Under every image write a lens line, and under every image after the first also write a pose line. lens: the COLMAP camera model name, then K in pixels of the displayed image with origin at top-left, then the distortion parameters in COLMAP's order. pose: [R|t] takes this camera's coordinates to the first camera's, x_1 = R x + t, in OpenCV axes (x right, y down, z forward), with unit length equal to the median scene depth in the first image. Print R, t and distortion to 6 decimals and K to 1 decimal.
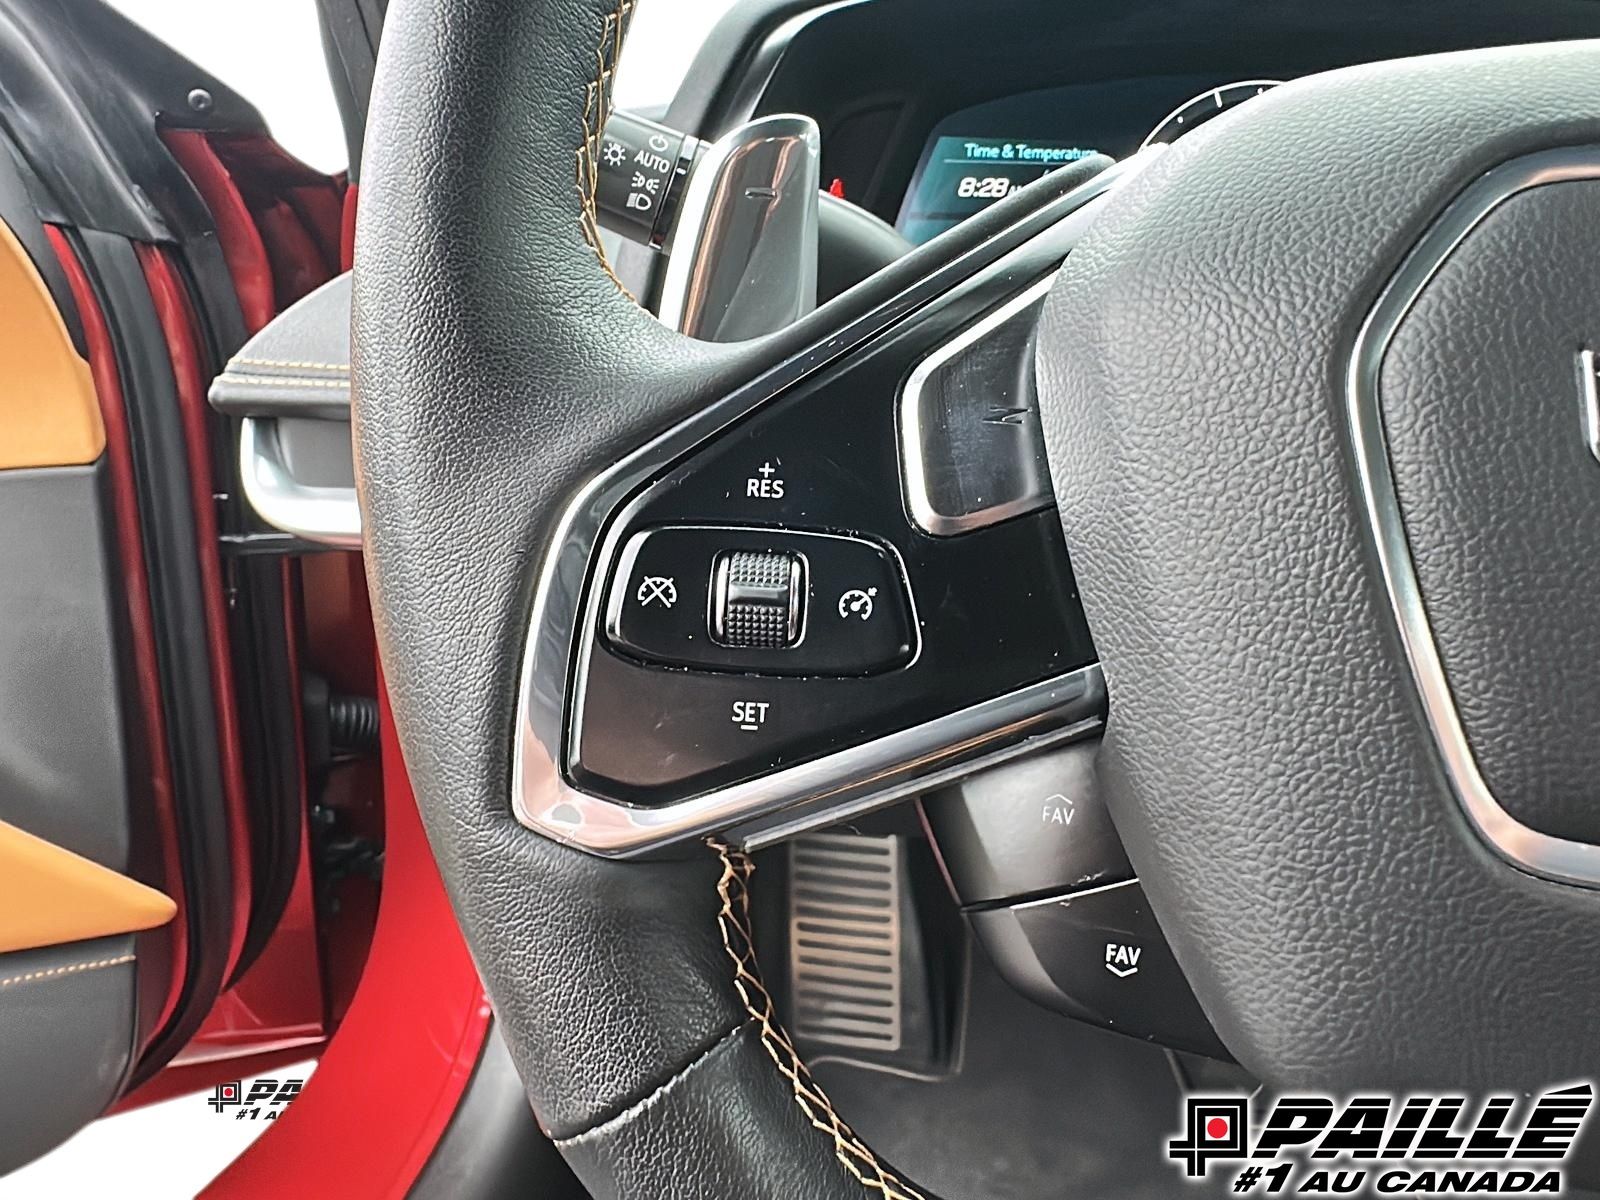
lens RADIAL K [[1140.7, 0, 803.5], [0, 1140.7, 621.1], [0, 0, 1]] dist [0.000699, 0.003153]
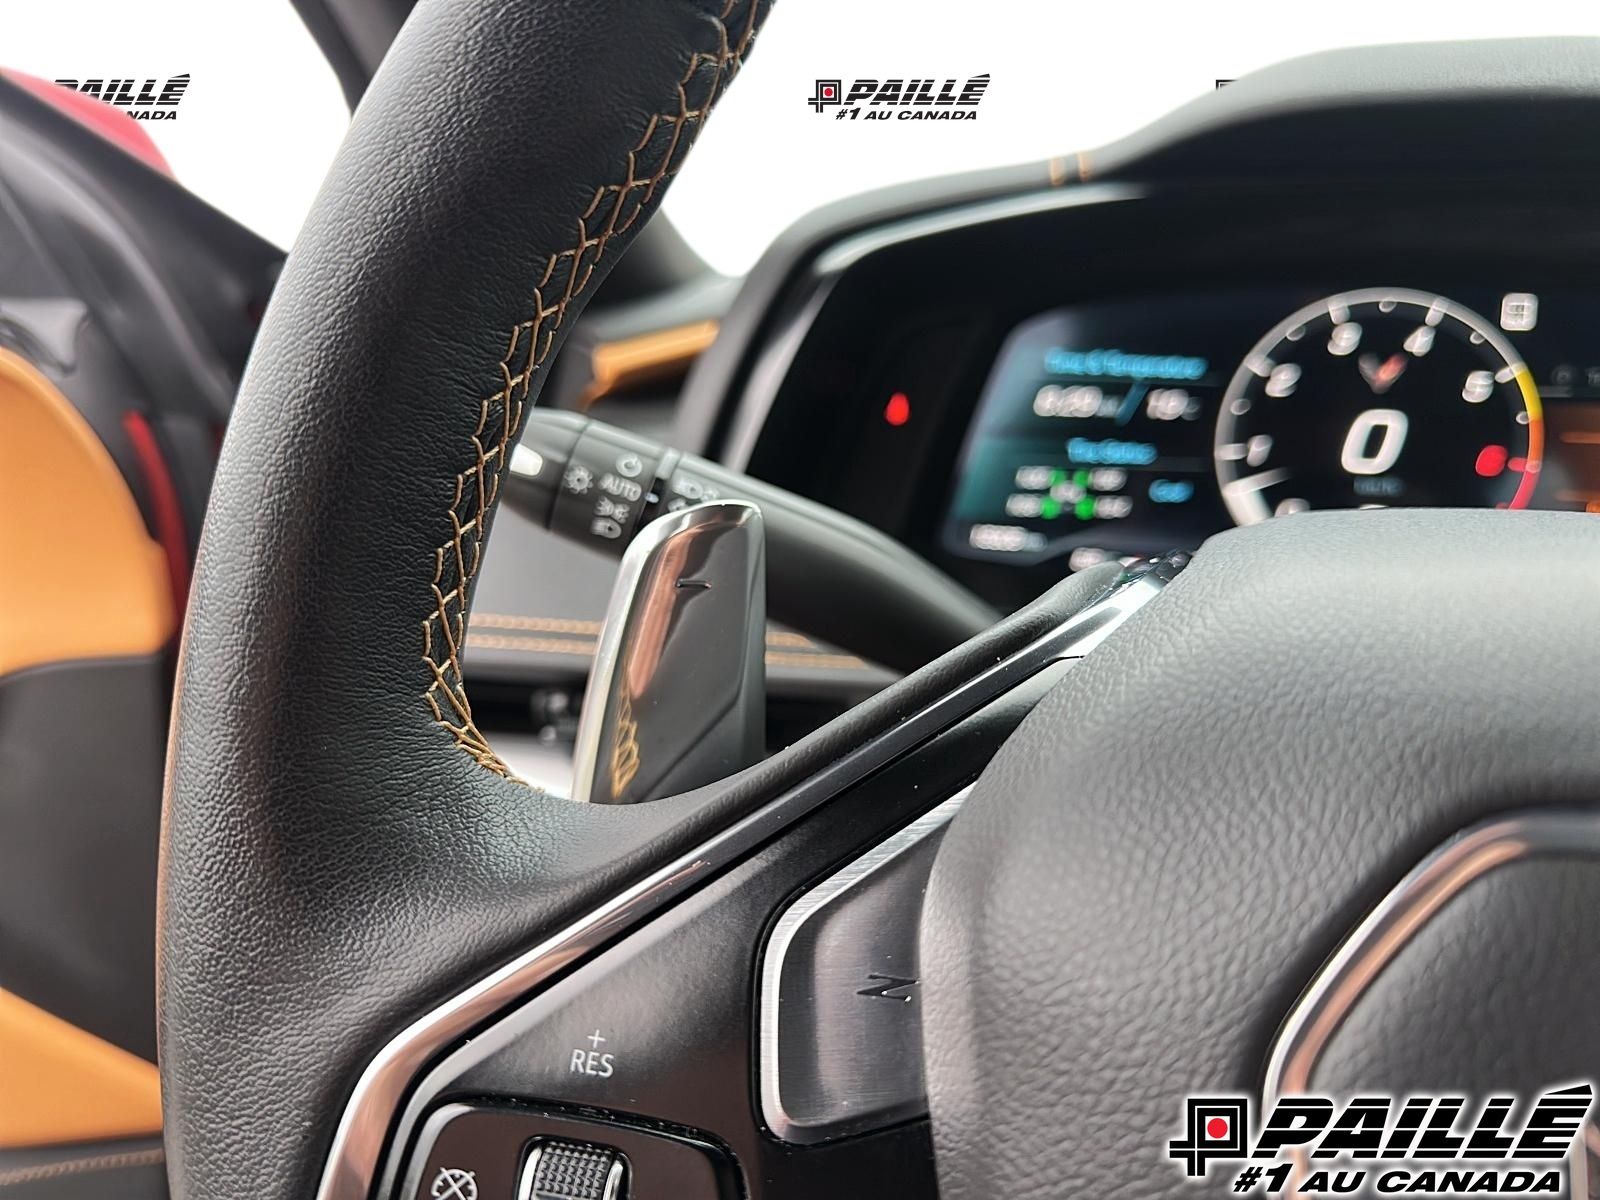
lens RADIAL K [[1210.5, 0, 801.4], [0, 1210.5, 661.2], [0, 0, 1]] dist [-0.017703, -0.002784]
pose [[0.990260, 0.036102, -0.134470, 0.231508], [-0.041096, 0.998558, -0.034547, -0.394026], [0.133029, 0.039737, 0.990315, 0.134906]]
